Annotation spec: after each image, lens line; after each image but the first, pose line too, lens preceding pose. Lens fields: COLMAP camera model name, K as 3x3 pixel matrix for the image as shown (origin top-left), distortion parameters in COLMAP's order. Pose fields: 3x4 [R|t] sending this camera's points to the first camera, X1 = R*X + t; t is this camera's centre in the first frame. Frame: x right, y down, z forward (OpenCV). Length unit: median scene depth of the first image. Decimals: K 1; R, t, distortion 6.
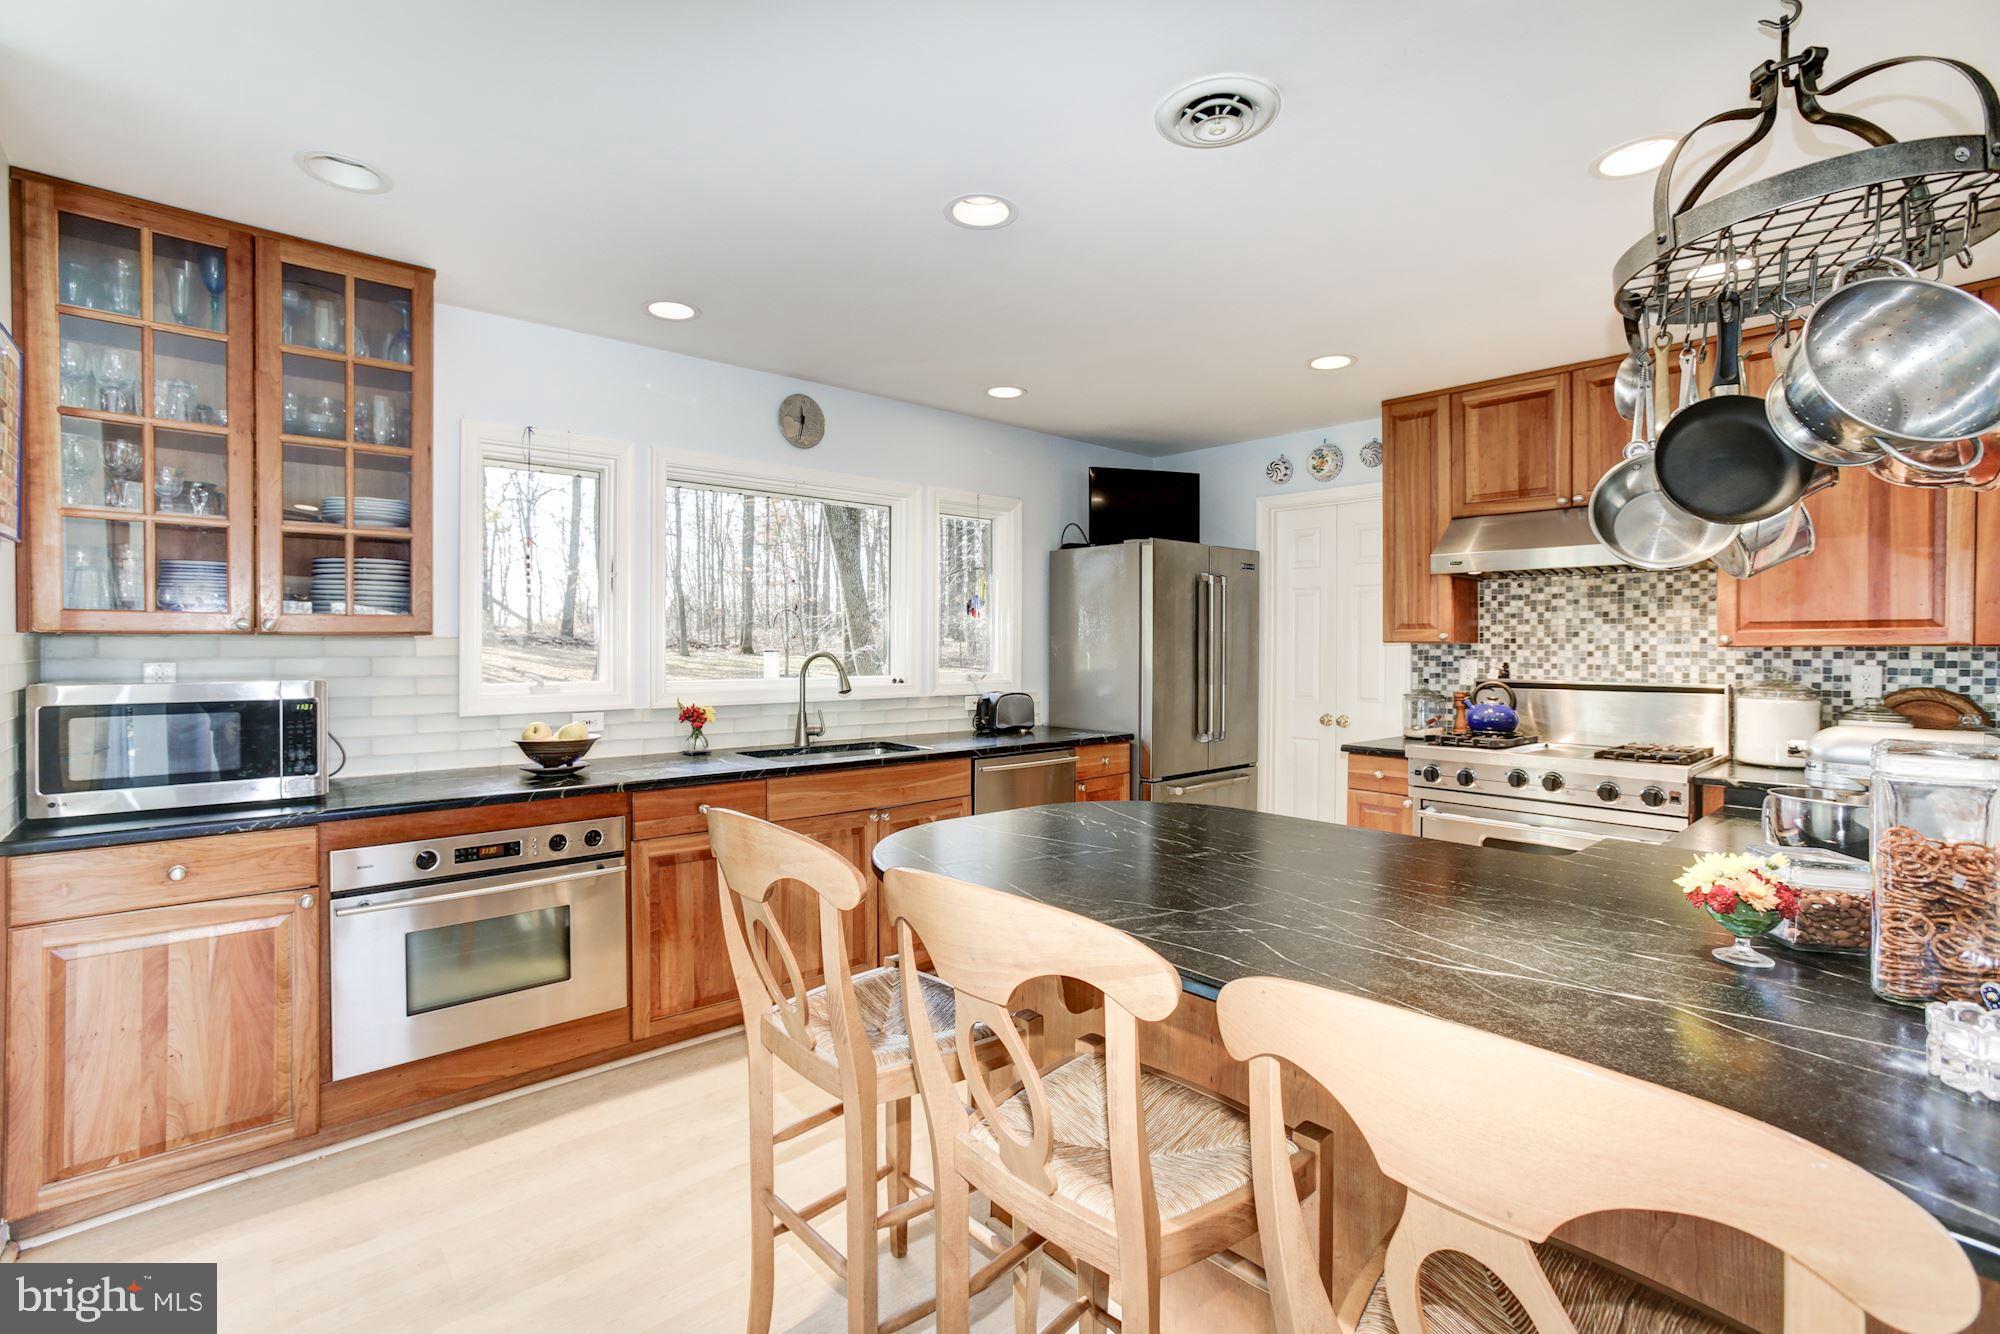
lens RADIAL K [[909.9, 0, 1007.2], [0, 909.9, 642.2], [0, 0, 1]] dist [-0.067456, 0.053751]
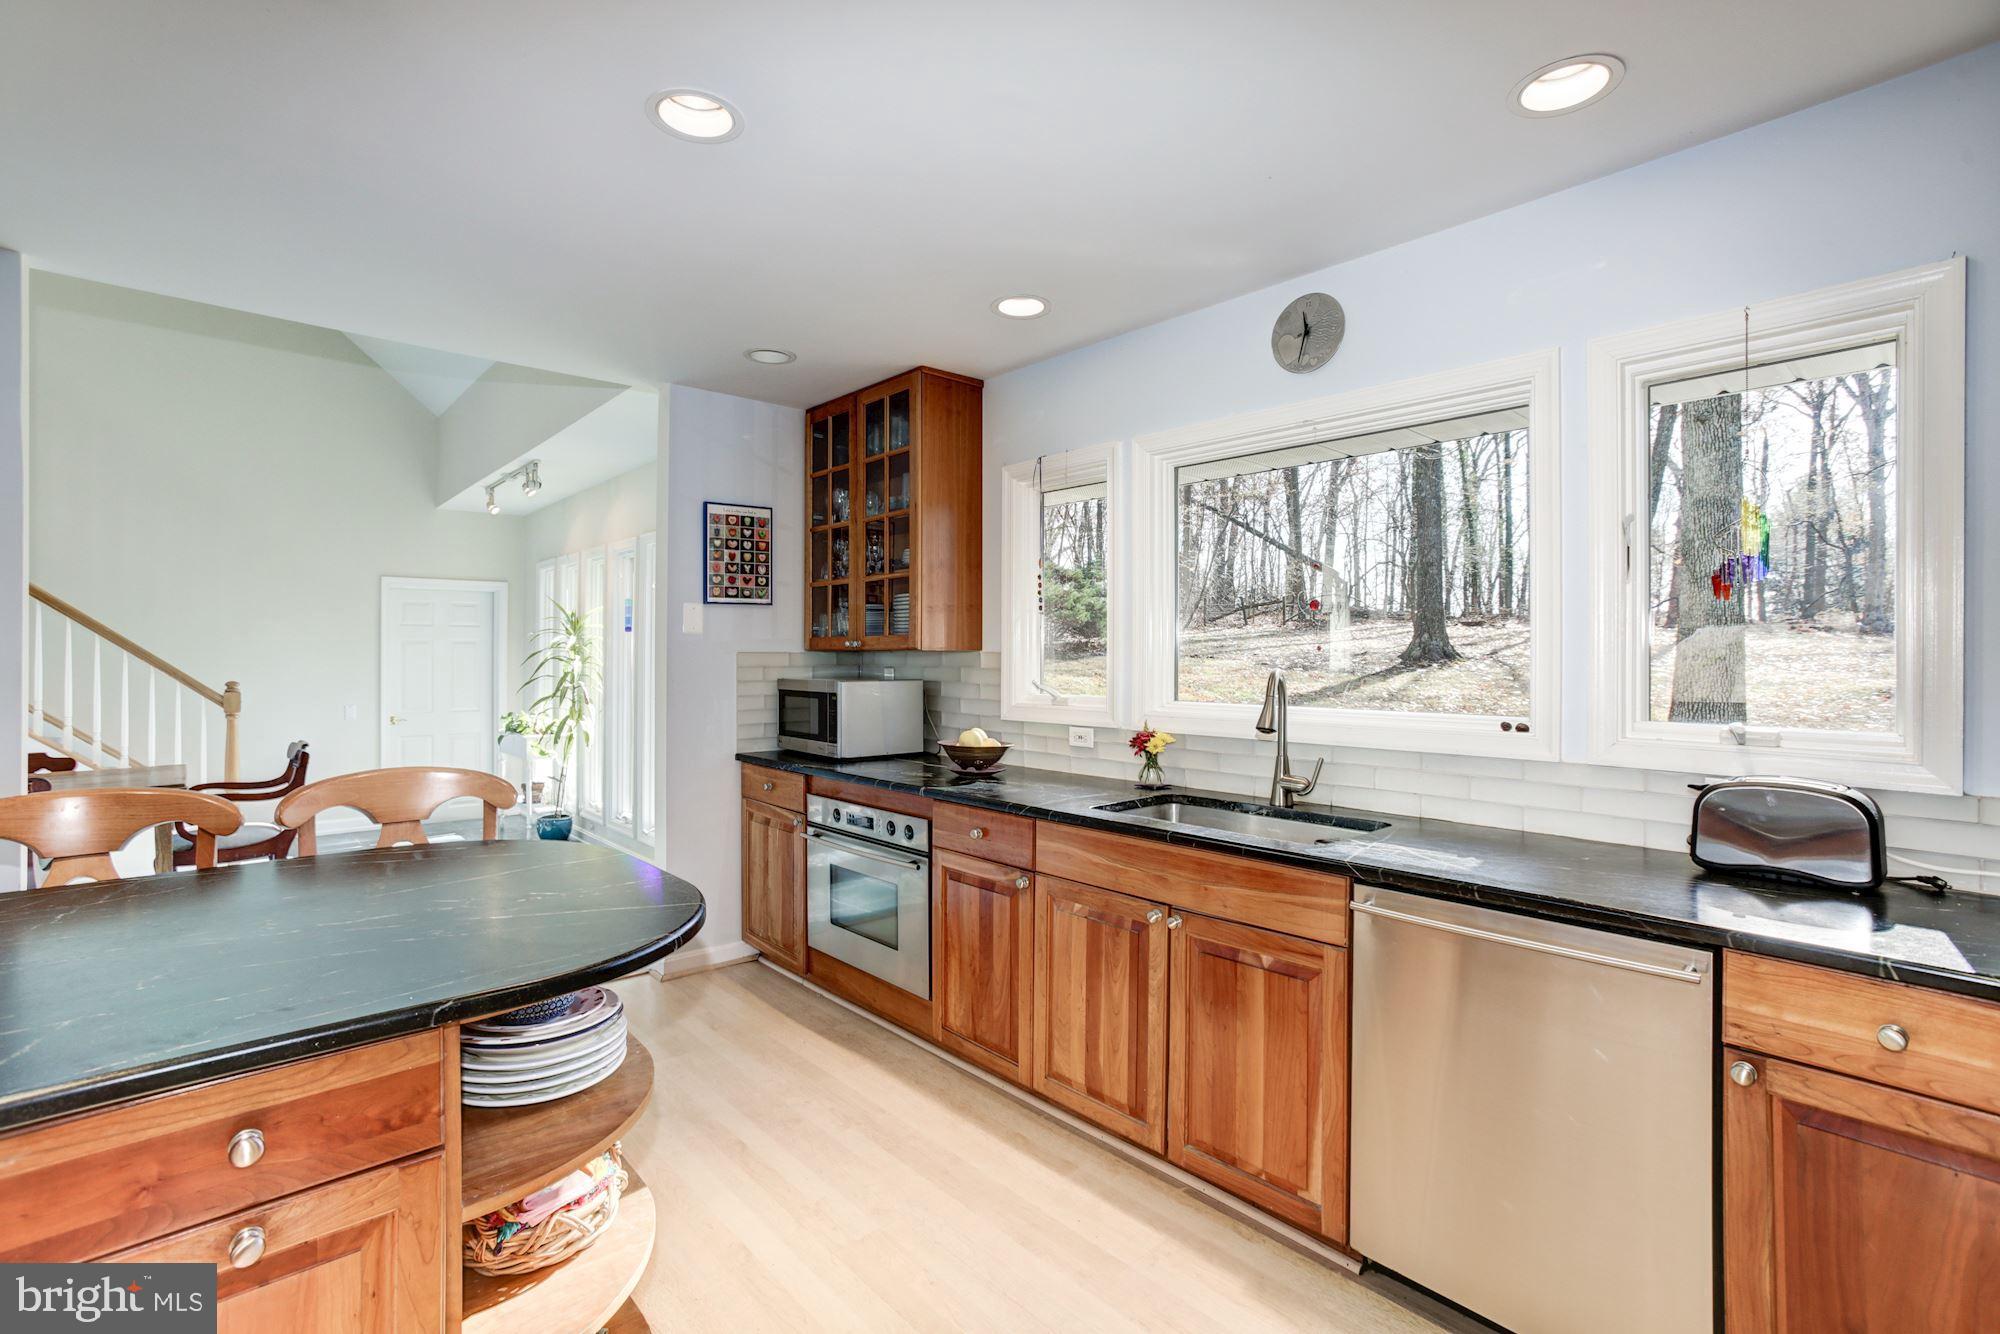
lens RADIAL K [[906.0, 0, 995.9], [0, 906.0, 650.0], [0, 0, 1]] dist [-0.084731, 0.046162]
pose [[0.007674, -0.010669, -0.999914, 0.601082], [0.000008, 0.999943, -0.010670, 0.005726], [0.999971, 0.000074, 0.007673, 1.018431]]
